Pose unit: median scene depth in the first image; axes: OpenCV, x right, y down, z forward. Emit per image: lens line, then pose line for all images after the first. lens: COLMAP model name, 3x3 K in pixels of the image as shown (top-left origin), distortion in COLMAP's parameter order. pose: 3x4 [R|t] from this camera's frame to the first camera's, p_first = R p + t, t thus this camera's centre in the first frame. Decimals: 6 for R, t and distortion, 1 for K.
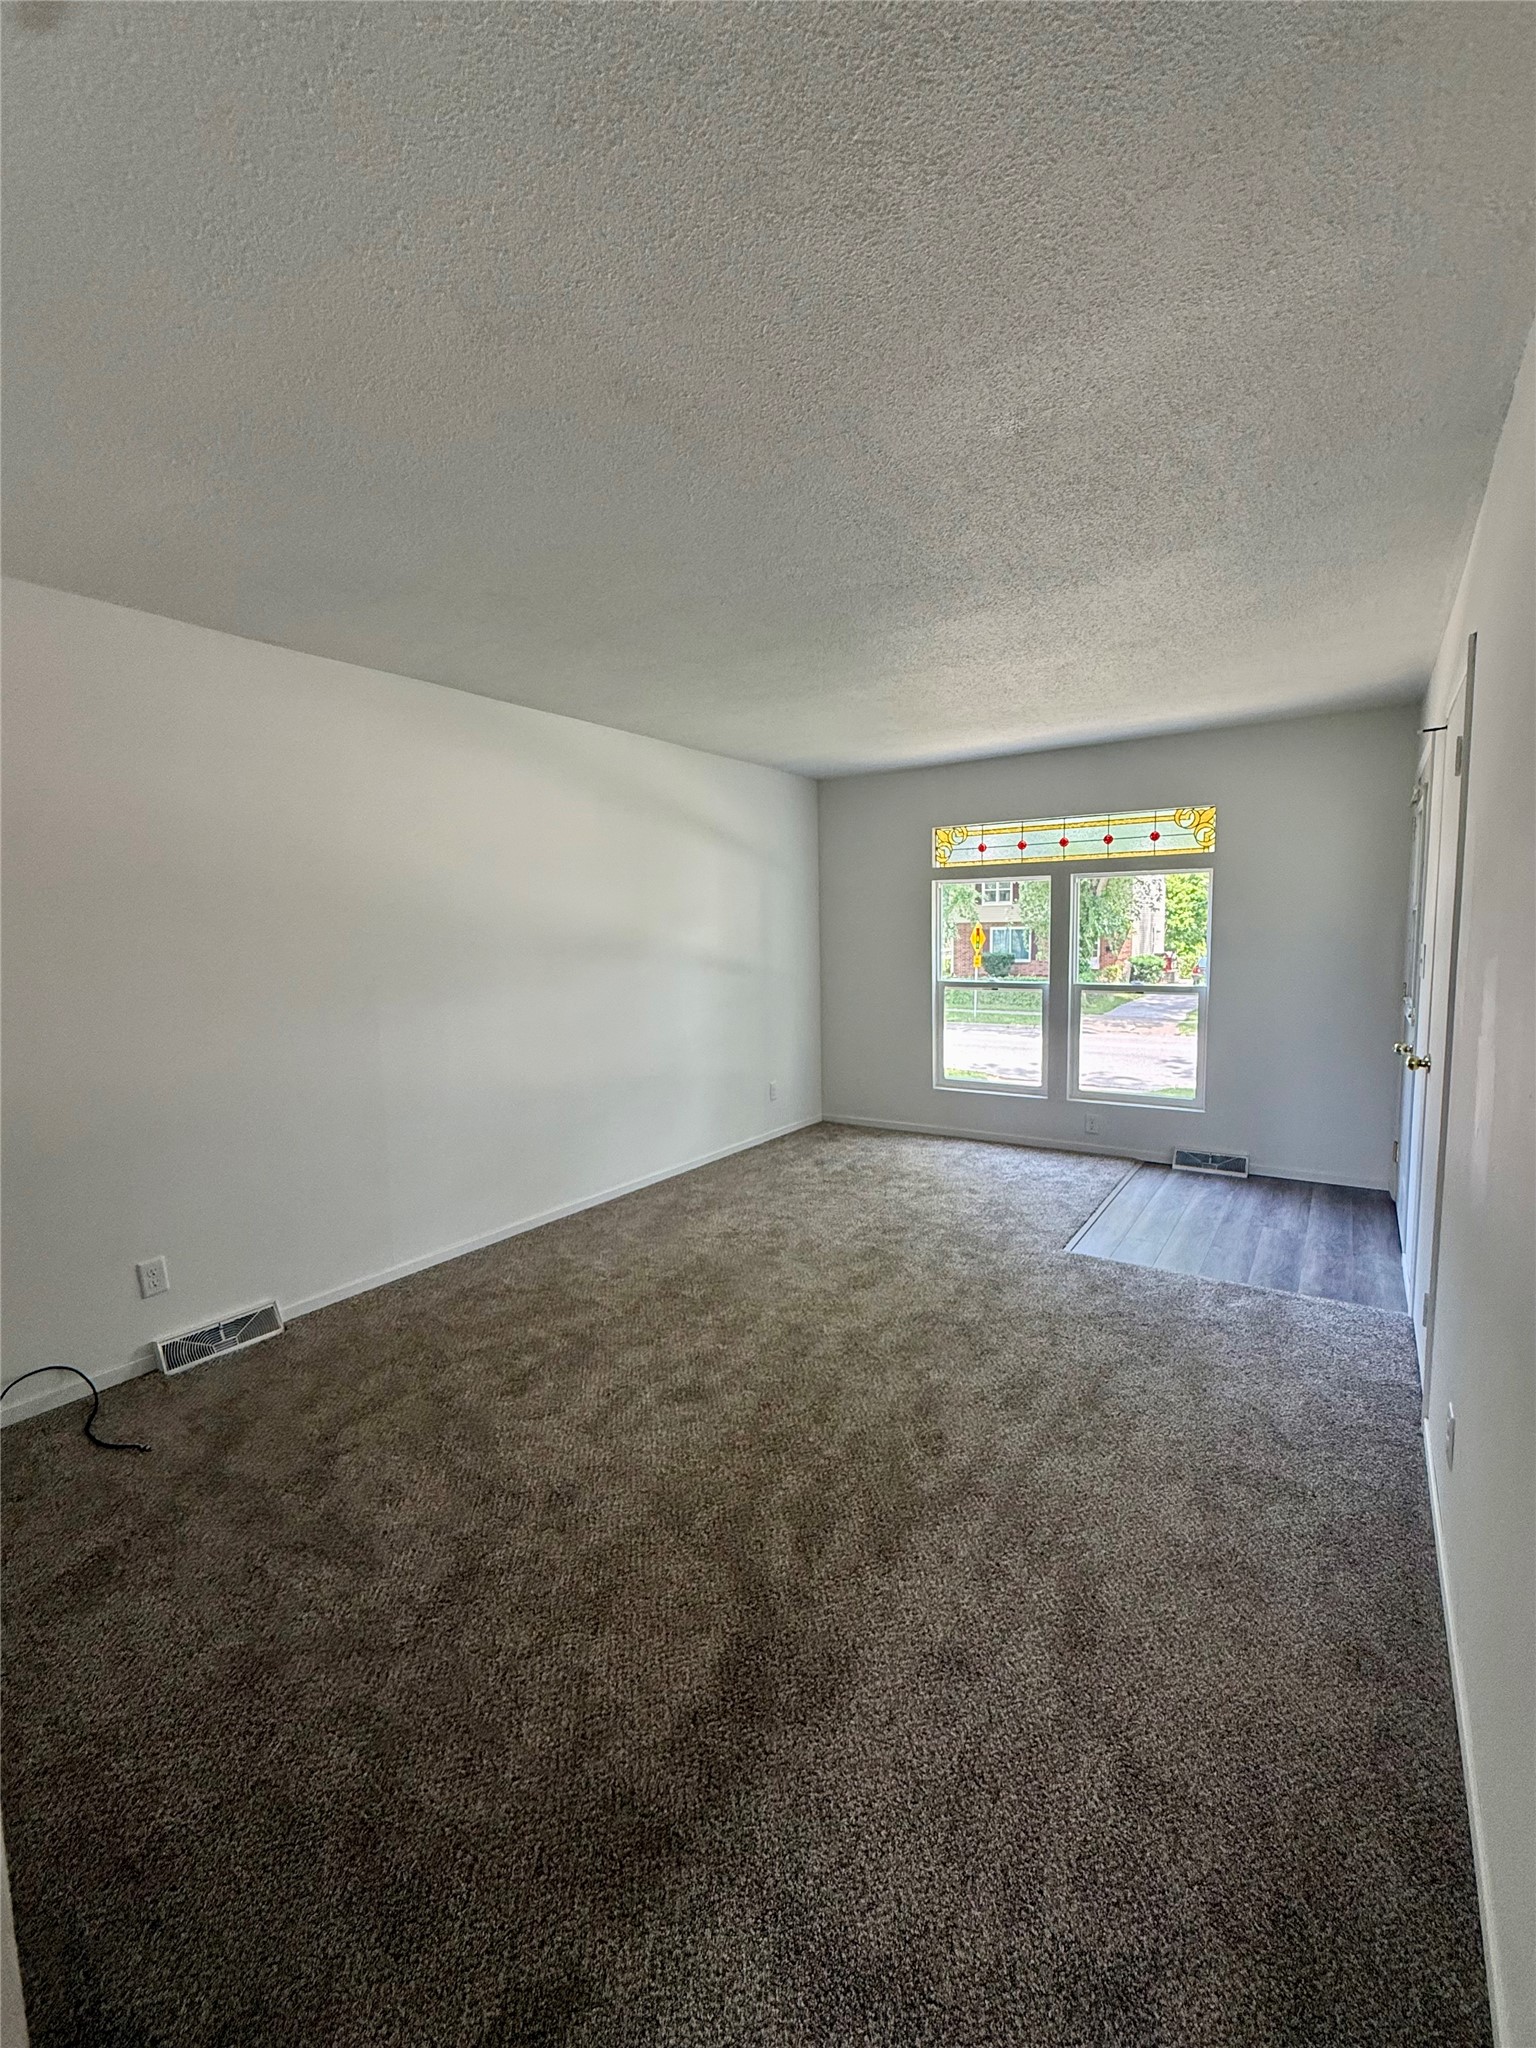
lens RADIAL K [[880.8, 0, 770.0], [0, 880.8, 1018.8], [0, 0, 1]] dist [0.002959, 0.000021]
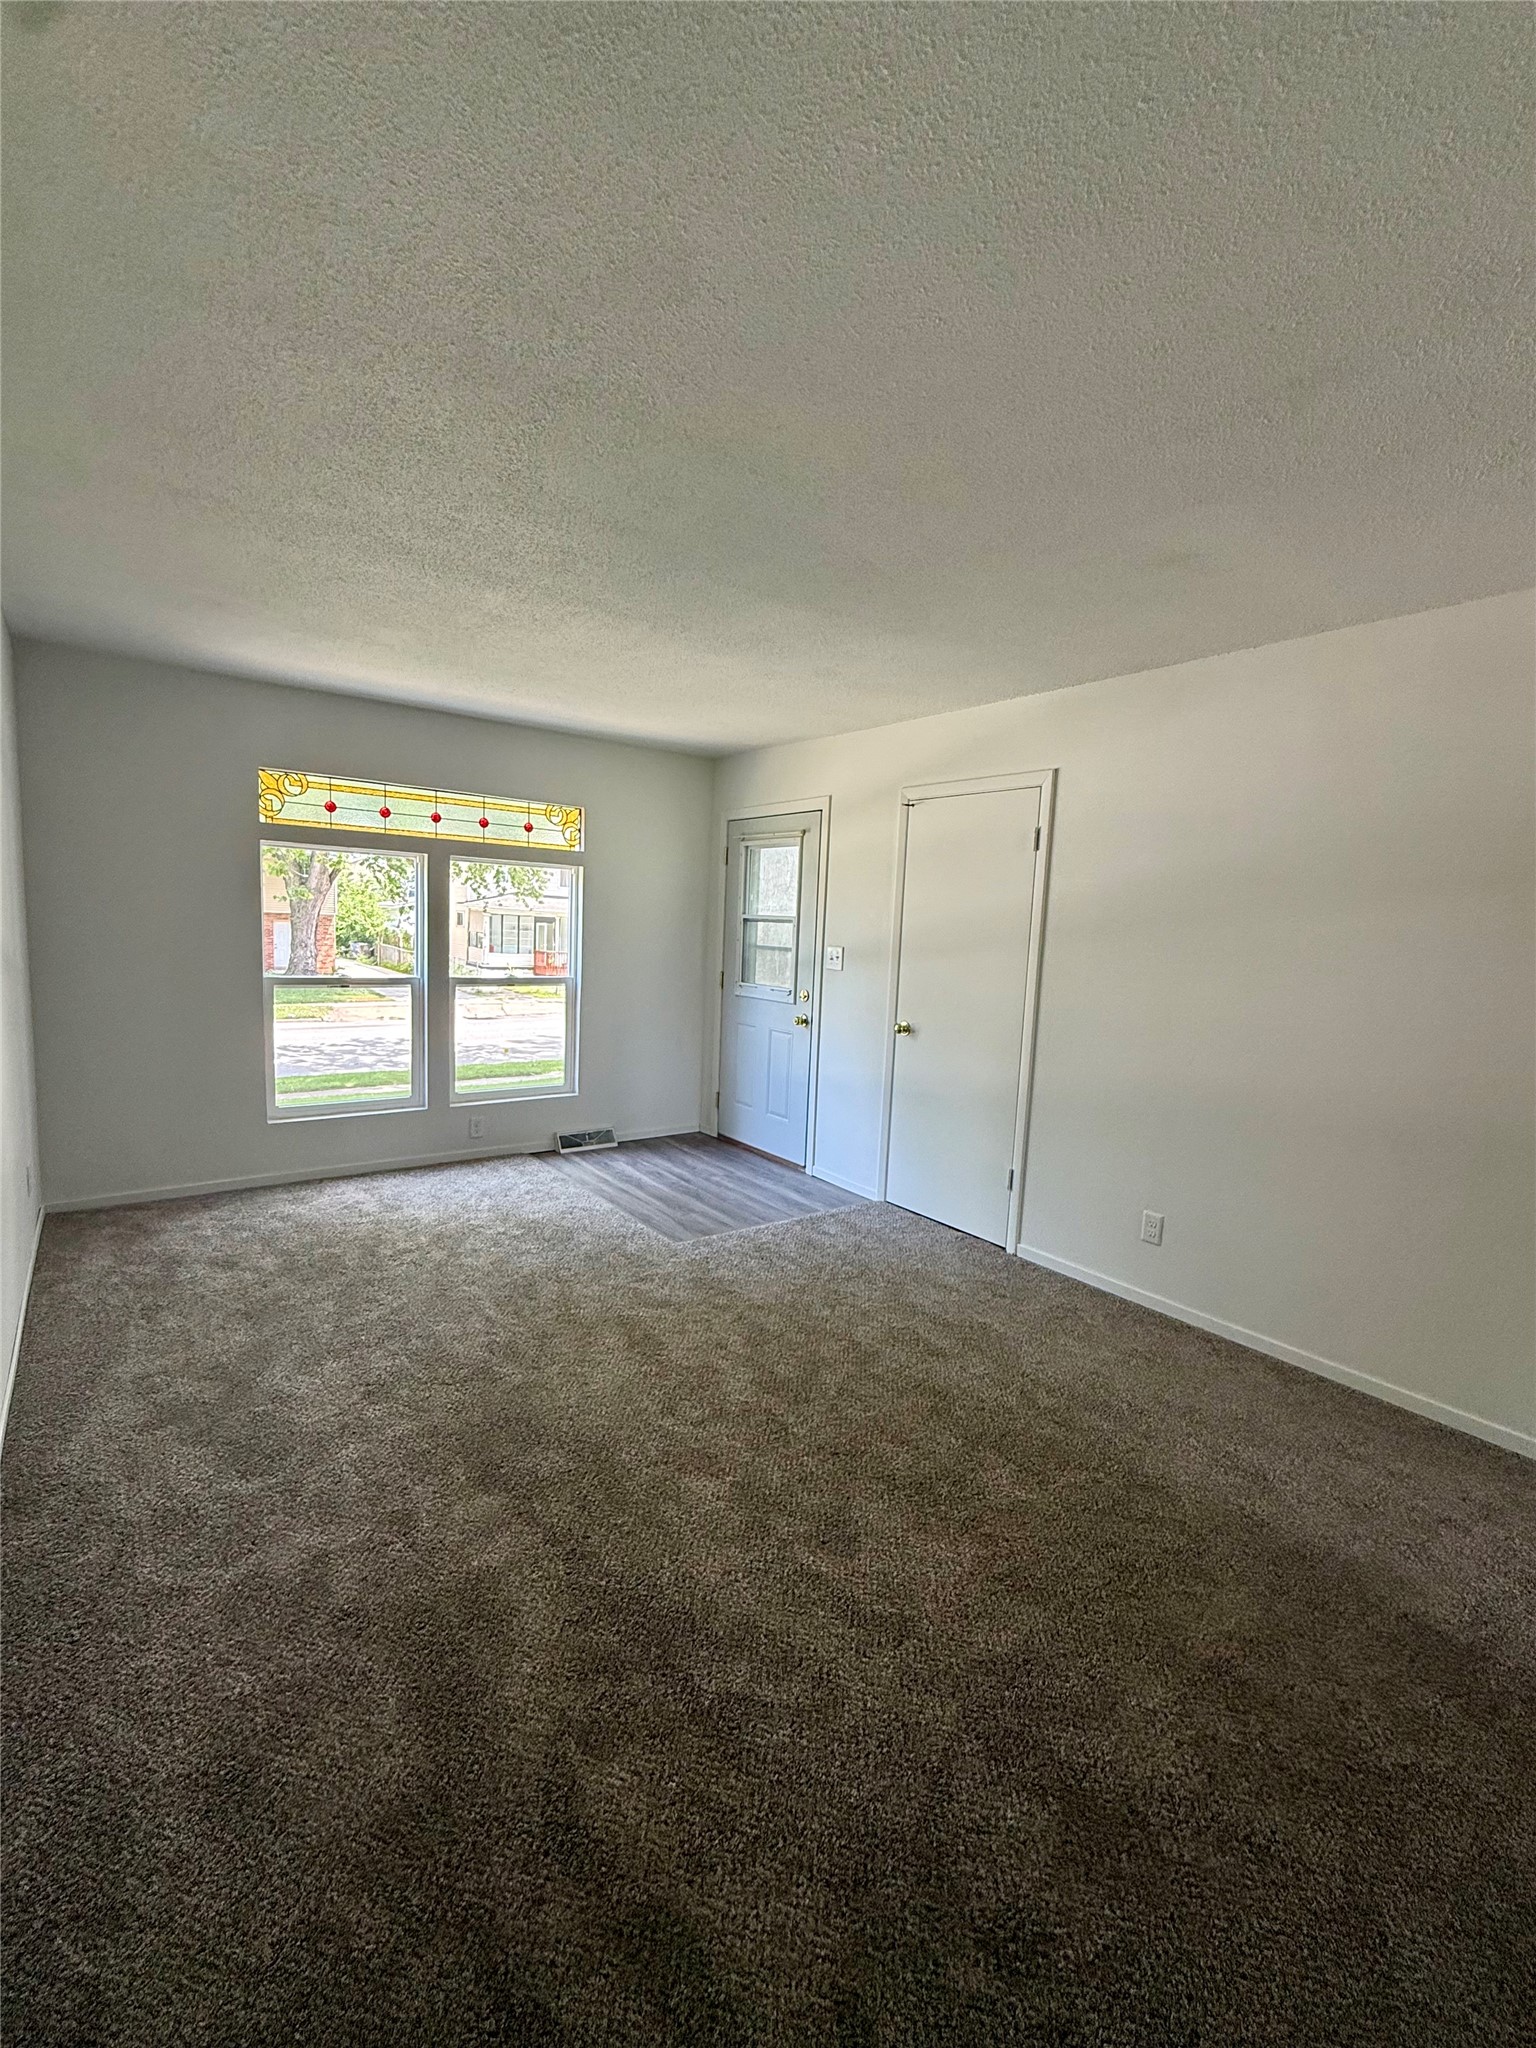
lens RADIAL K [[880.8, 0, 764.7], [0, 880.8, 1031.1], [0, 0, 1]] dist [0.002959, 0.000021]
pose [[0.328882, -0.084054, 0.940623, -0.430209], [0.048553, 0.996219, 0.072046, -0.037274], [-0.943122, 0.021975, 0.331719, 0.424208]]
